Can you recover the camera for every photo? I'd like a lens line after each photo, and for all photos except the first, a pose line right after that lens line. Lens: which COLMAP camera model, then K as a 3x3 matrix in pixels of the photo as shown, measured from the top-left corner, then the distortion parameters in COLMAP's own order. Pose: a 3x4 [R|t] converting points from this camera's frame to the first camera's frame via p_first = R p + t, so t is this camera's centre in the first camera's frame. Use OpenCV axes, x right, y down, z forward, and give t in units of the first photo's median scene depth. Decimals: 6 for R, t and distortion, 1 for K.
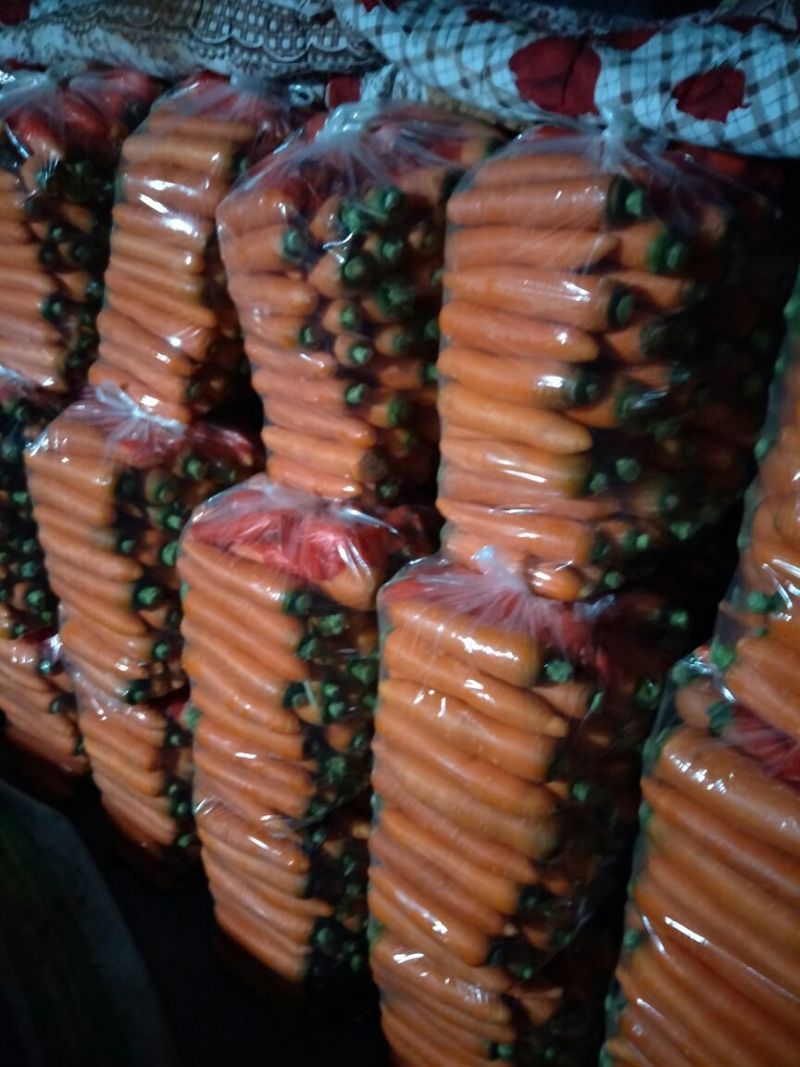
lens RADIAL K [[897.4, 0, 400.0], [0, 897.4, 533.5], [0, 0, 1]] dist [0.095708, -0.224708]
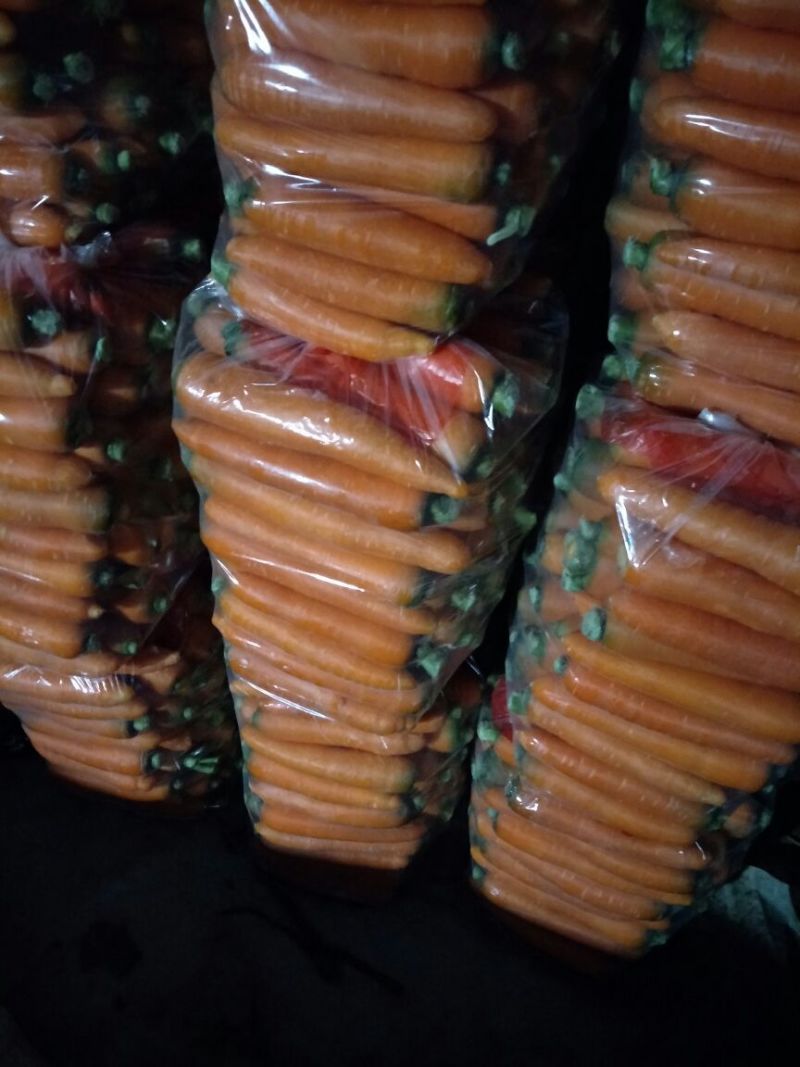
lens RADIAL K [[897.4, 0, 400.0], [0, 897.4, 533.5], [0, 0, 1]] dist [0.095708, -0.224708]
pose [[0.919660, -0.257350, 0.296643, 0.159473], [0.157737, 0.933816, 0.321104, 0.104239], [-0.359646, -0.248514, 0.899386, 0.038006]]
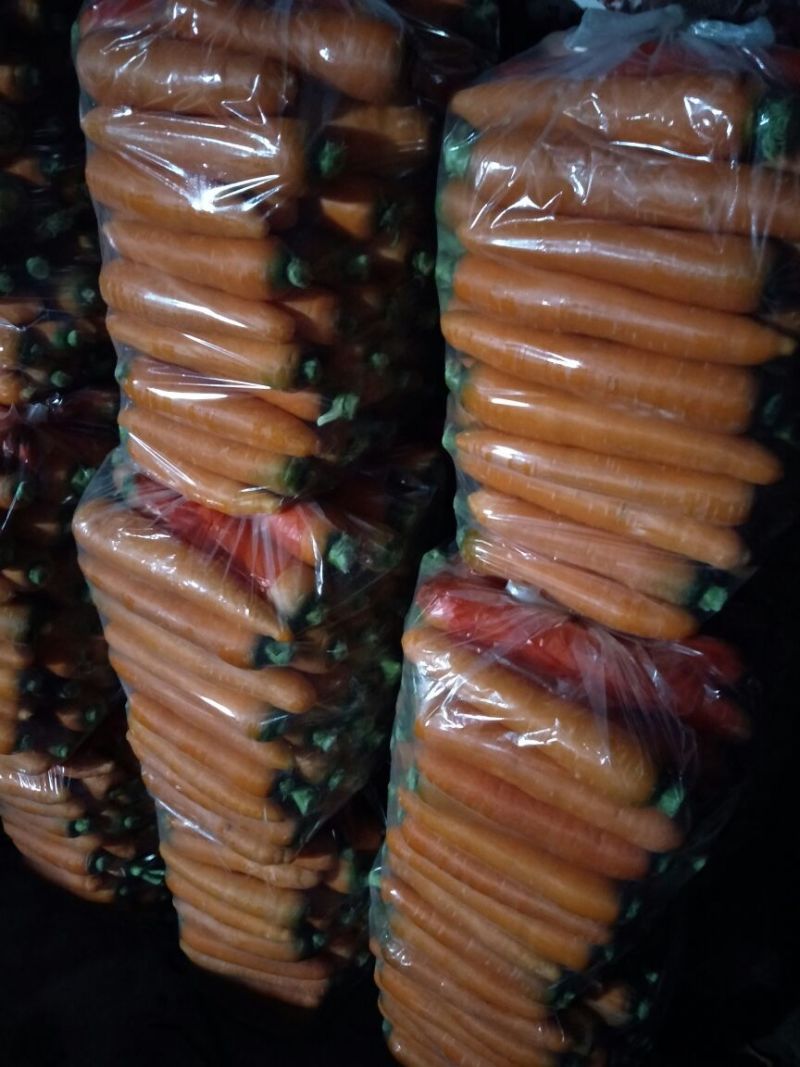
lens RADIAL K [[879.0, 0, 400.0], [0, 879.0, 533.5], [0, 0, 1]] dist [0.094718, -0.212262]
pose [[0.975847, -0.139090, 0.168451, 0.423237], [0.114241, 0.982188, 0.149186, 0.118100], [-0.186201, -0.126338, 0.974355, -0.102207]]
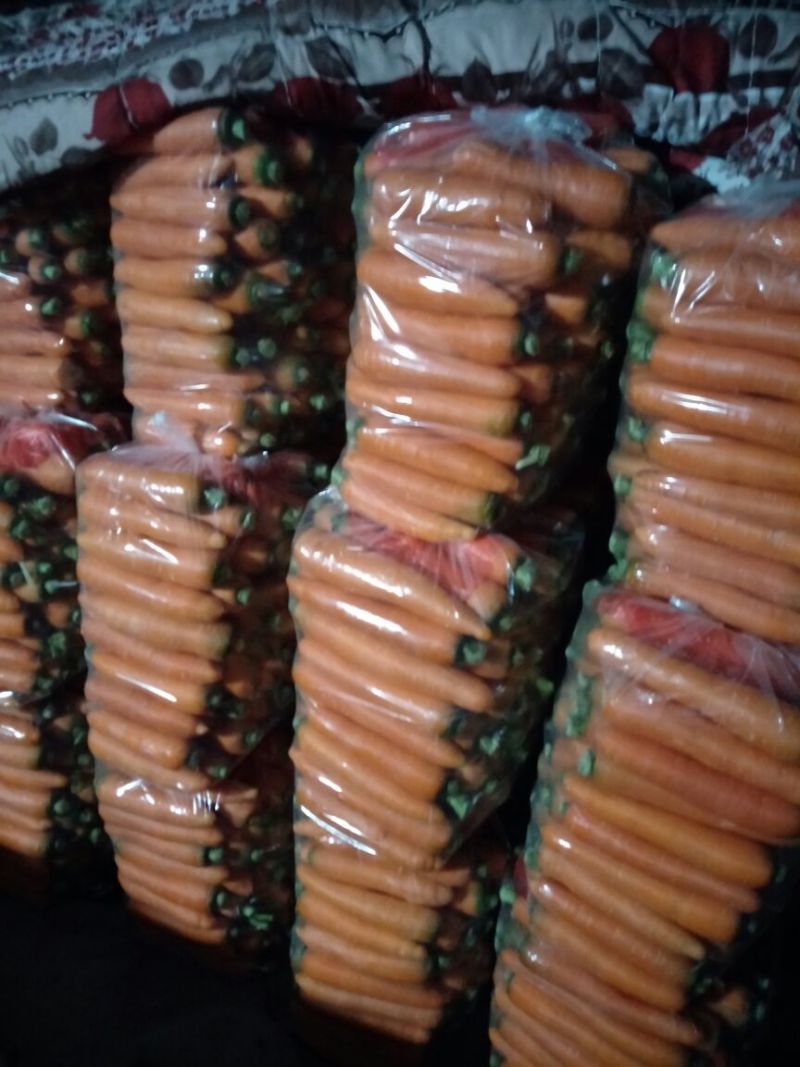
lens RADIAL K [[879.0, 0, 400.0], [0, 879.0, 533.5], [0, 0, 1]] dist [0.094718, -0.212262]
pose [[0.970078, -0.060121, 0.235230, 0.118351], [0.067831, 0.997388, -0.024813, 0.226004], [-0.233124, 0.040026, 0.971623, -0.247480]]
